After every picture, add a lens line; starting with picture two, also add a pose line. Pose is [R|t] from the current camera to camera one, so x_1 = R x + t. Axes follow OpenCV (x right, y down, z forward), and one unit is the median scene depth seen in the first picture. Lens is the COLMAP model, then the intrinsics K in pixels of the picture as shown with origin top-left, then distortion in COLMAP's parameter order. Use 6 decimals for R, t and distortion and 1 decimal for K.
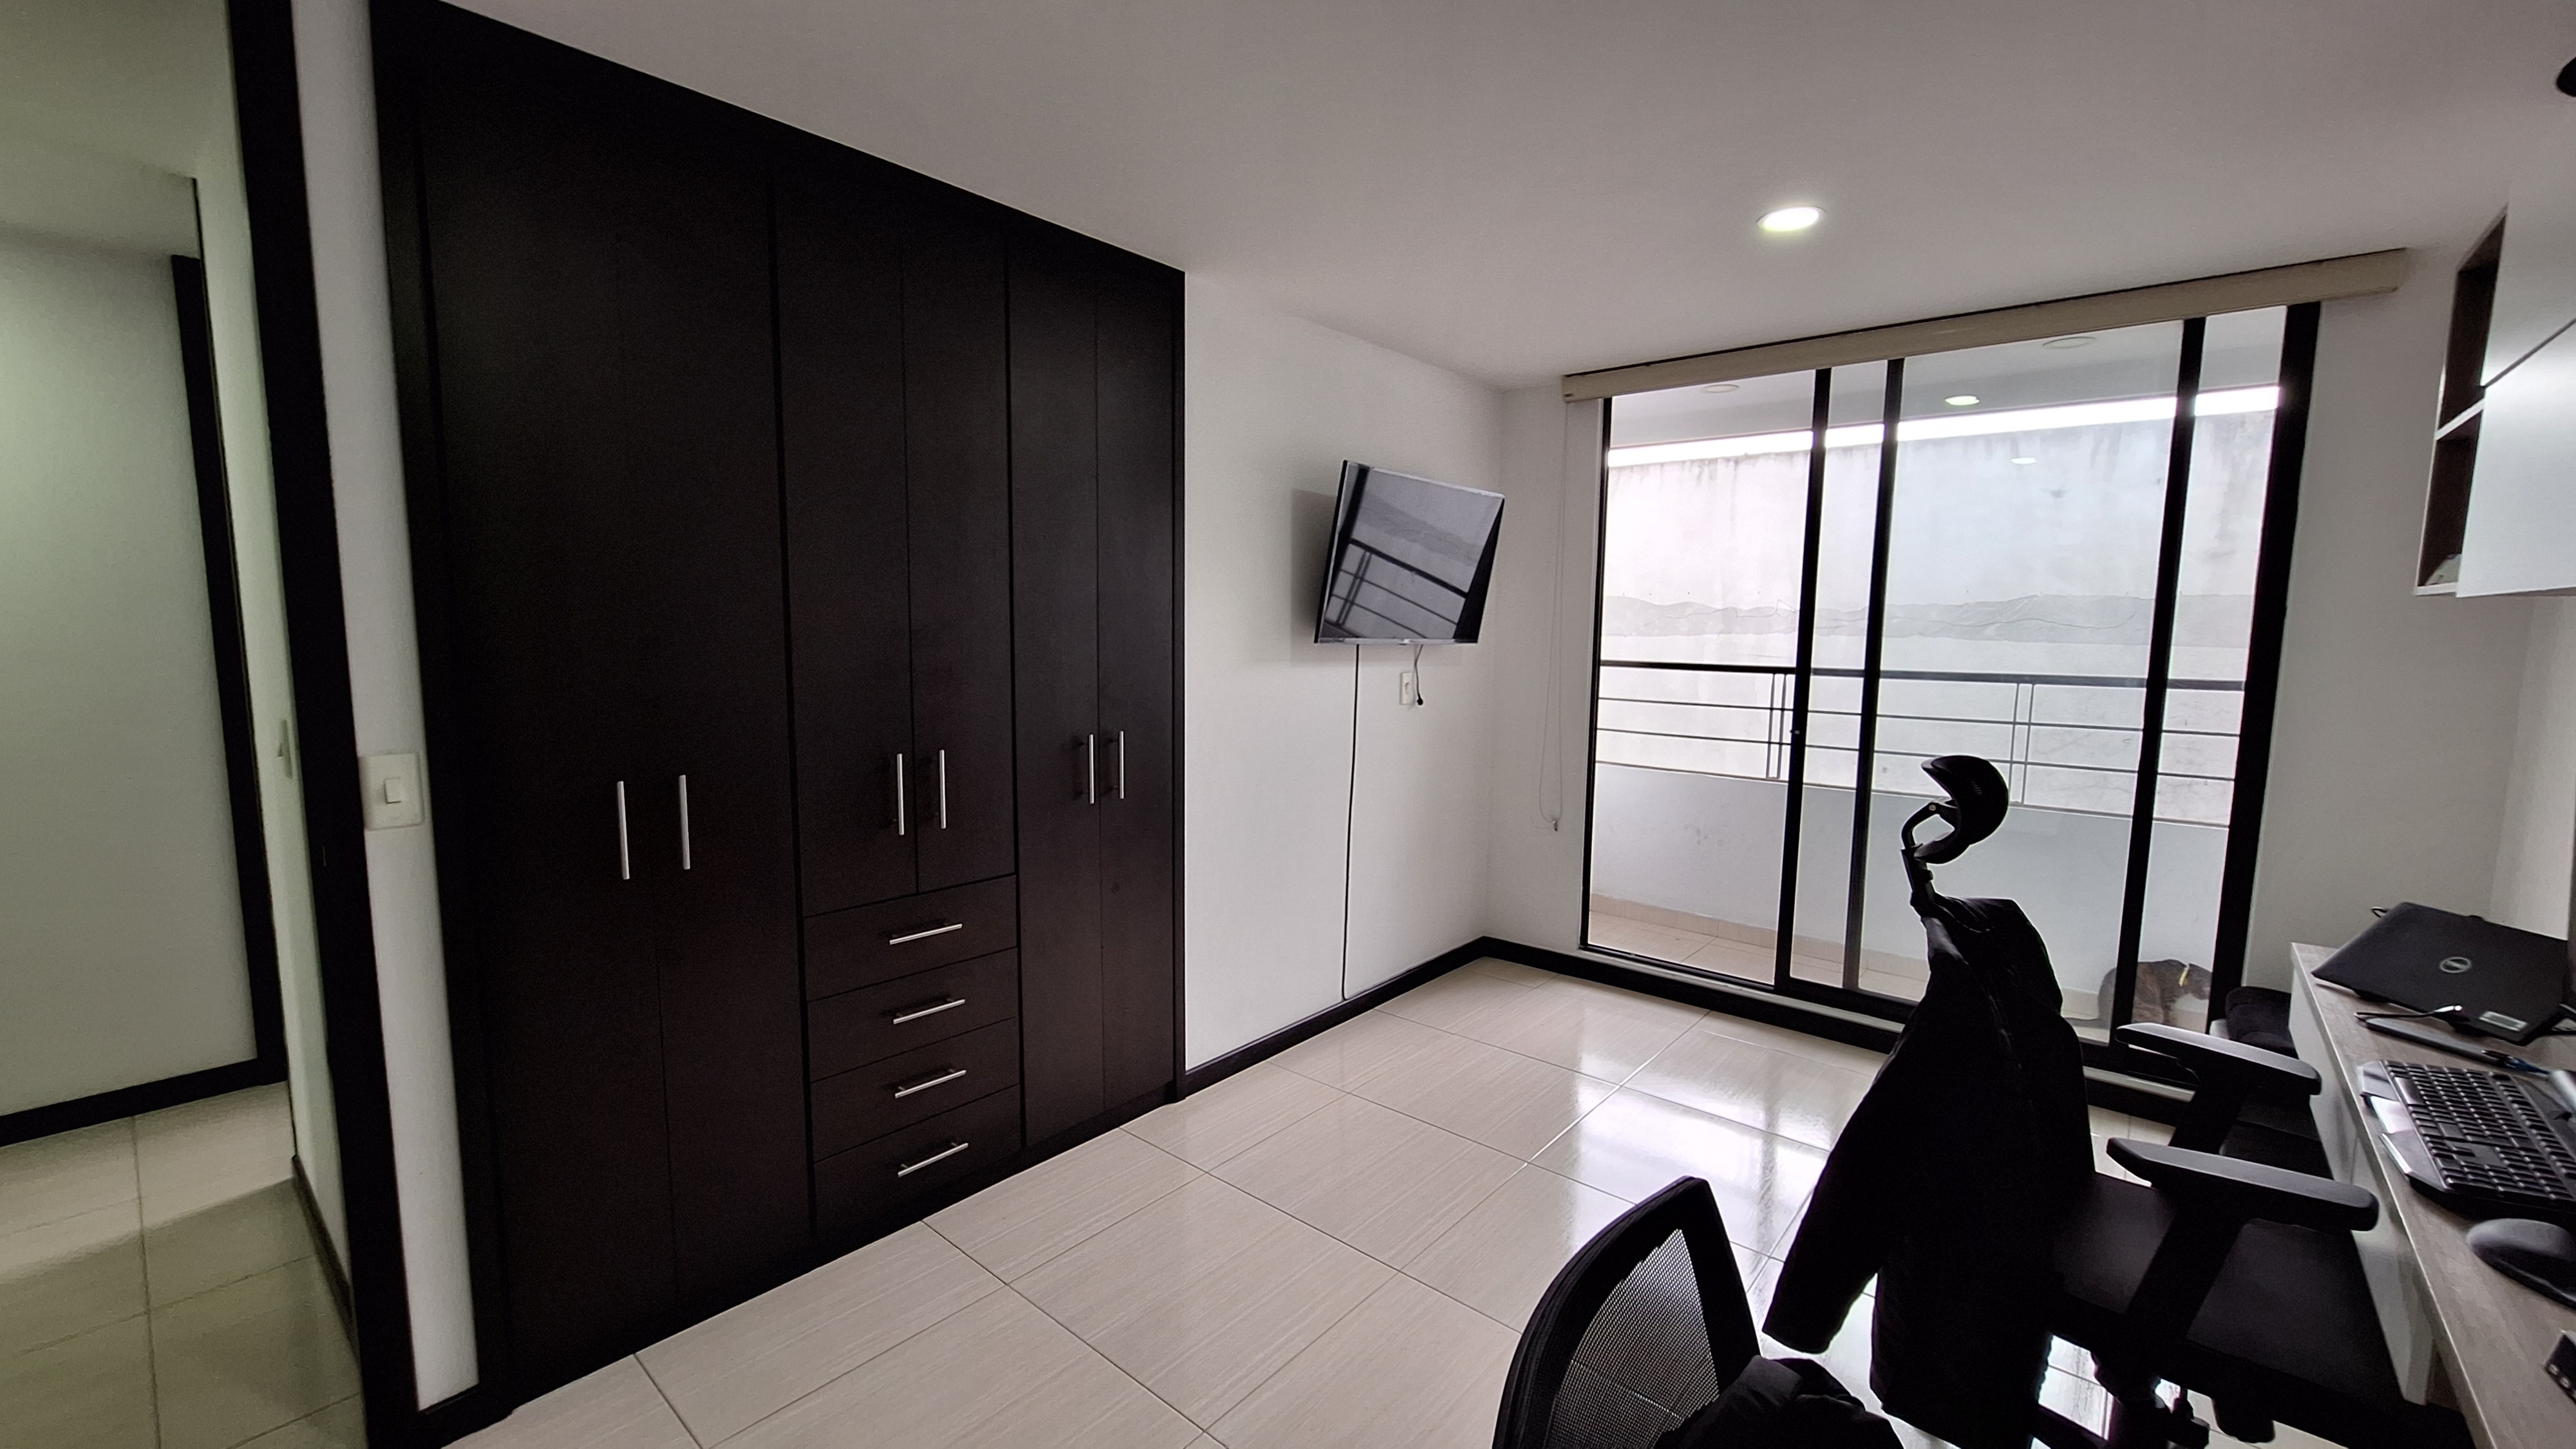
lens RADIAL K [[1026.8, 0, 1282.1], [0, 1026.8, 730.9], [0, 0, 1]] dist [-0.005344, 0.001786]
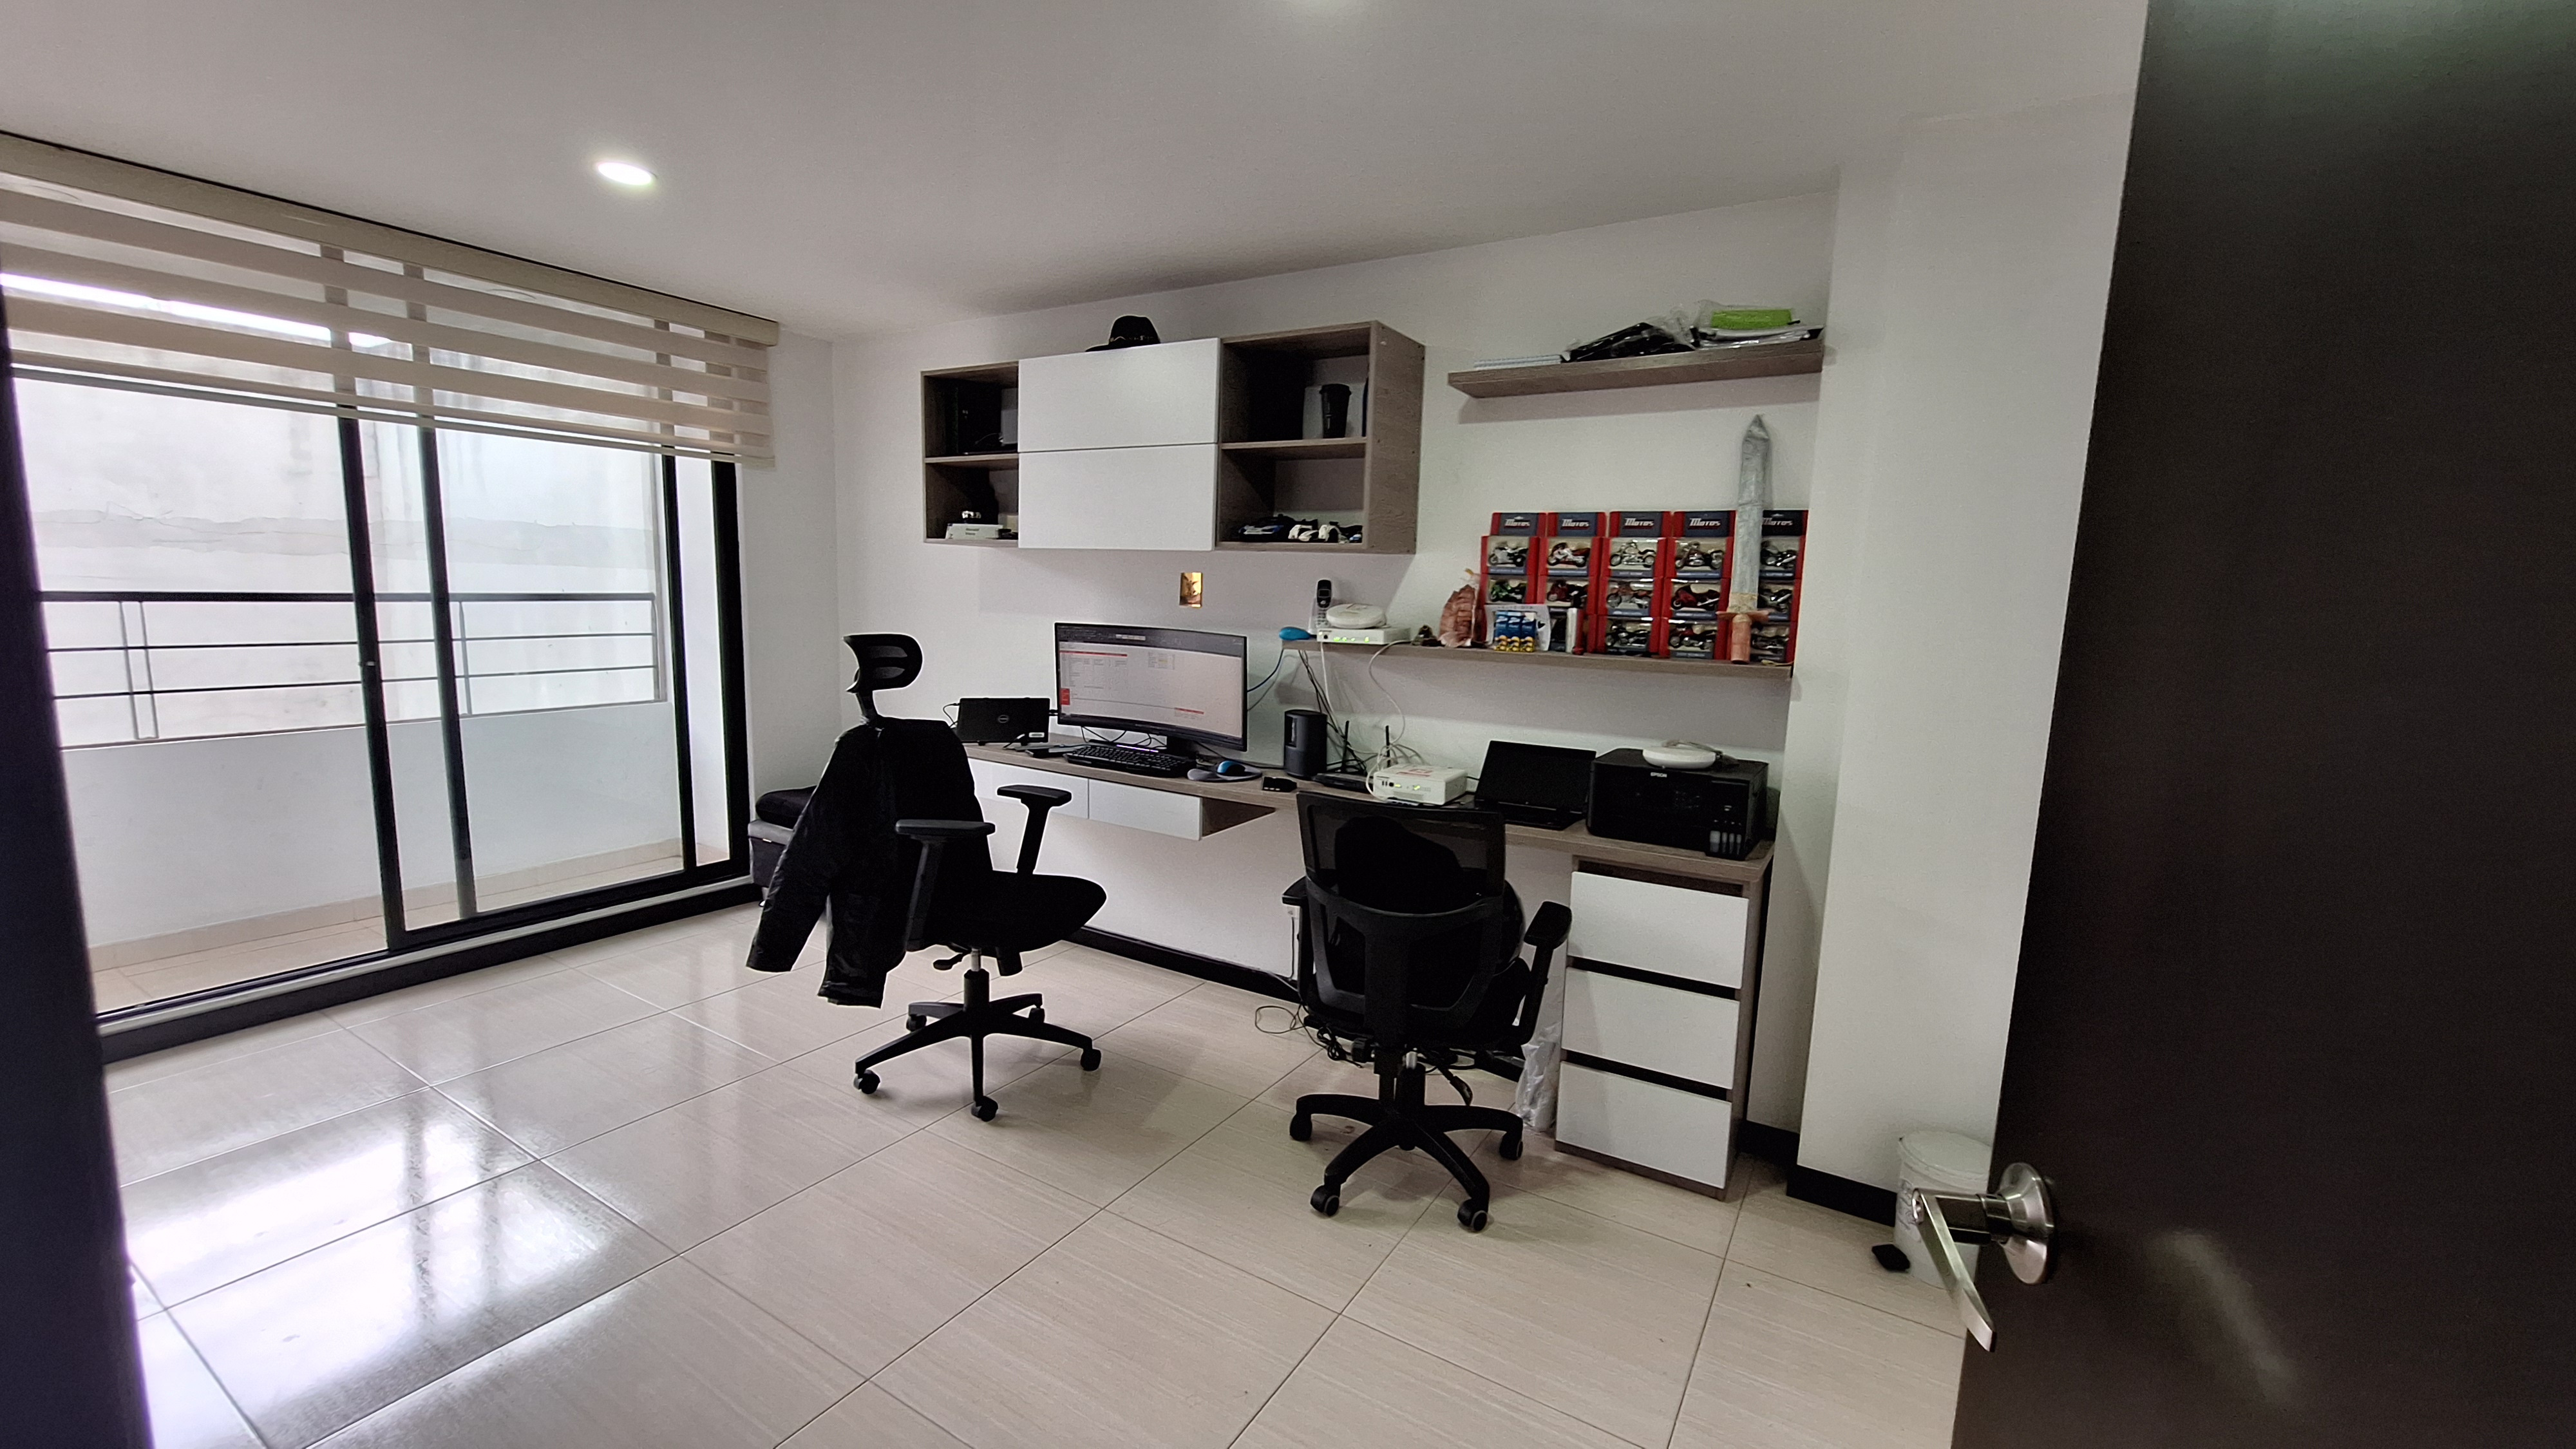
lens RADIAL K [[1026.8, 0, 1266.4], [0, 1026.8, 726.0], [0, 0, 1]] dist [-0.005344, 0.001786]
pose [[-0.158104, -0.154526, 0.975256, -0.575062], [0.066644, 0.983757, 0.166677, -0.049076], [-0.985171, 0.091347, -0.145238, 0.419394]]
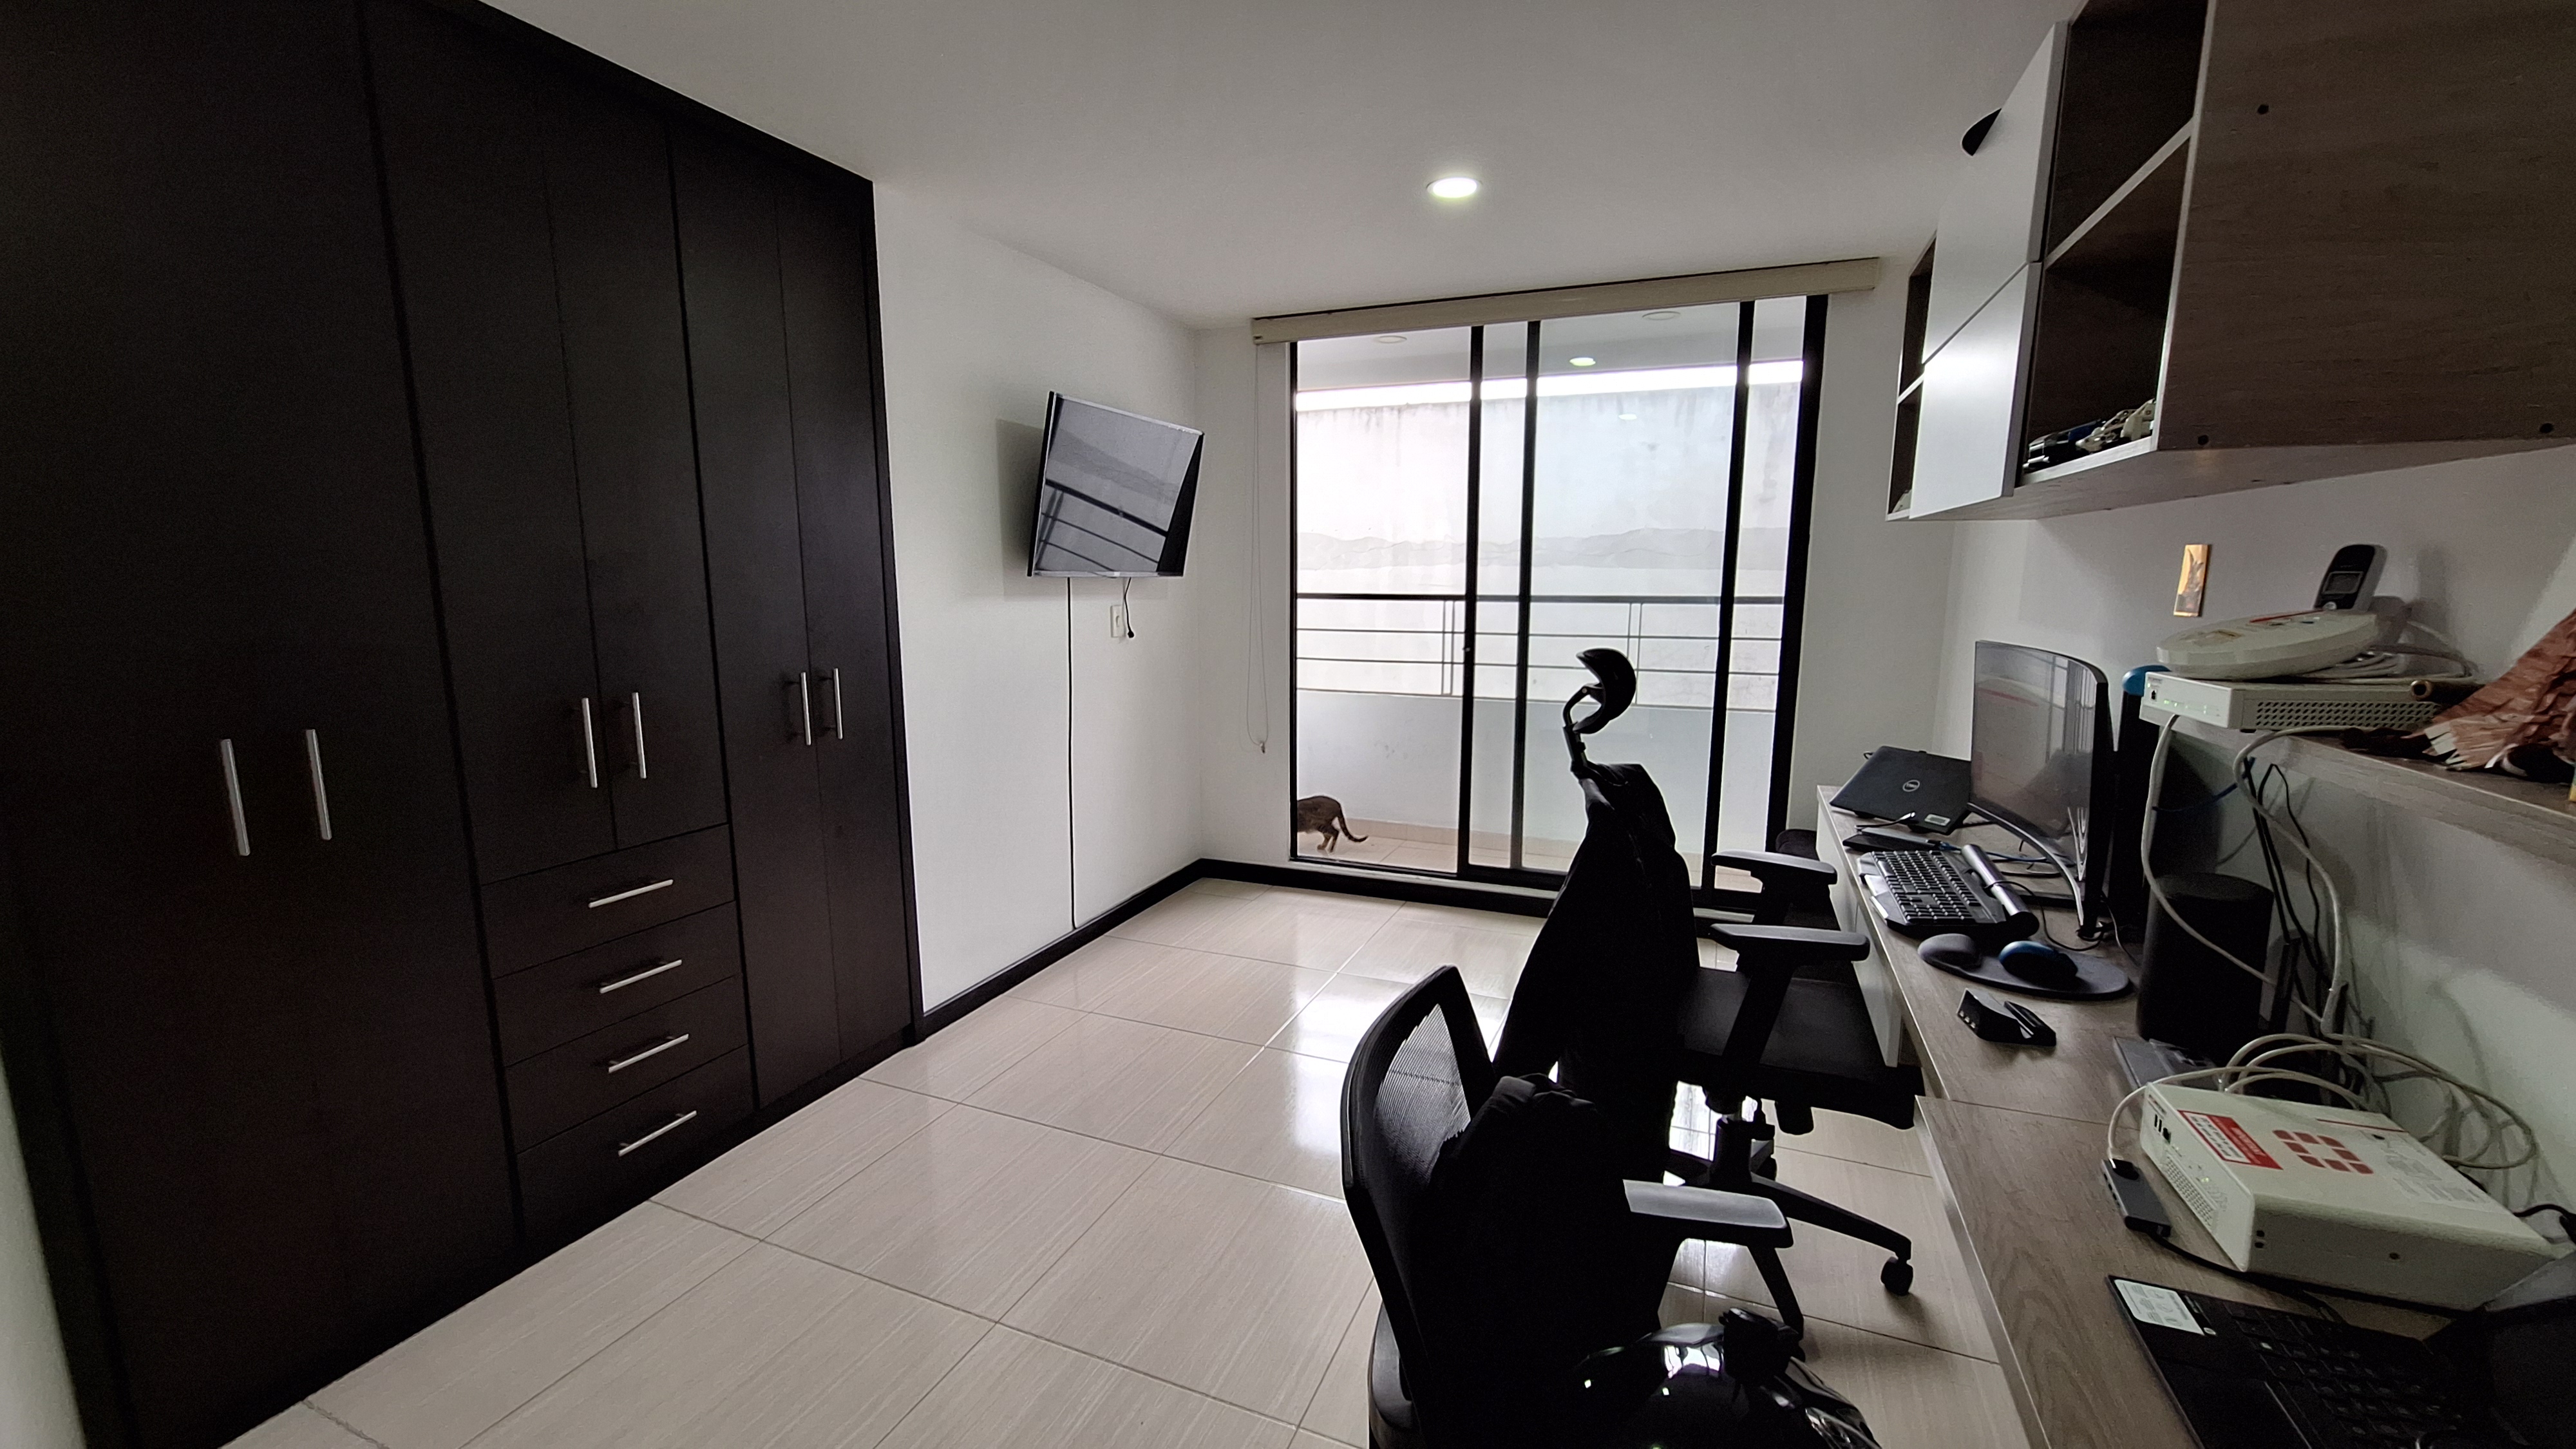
lens RADIAL K [[1026.8, 0, 1292.9], [0, 1026.8, 728.3], [0, 0, 1]] dist [-0.005344, 0.001786]
pose [[0.951415, -0.059010, 0.302204, -0.036219], [0.043470, 0.997376, 0.057899, 0.015543], [-0.304827, -0.041949, 0.951483, -0.034464]]
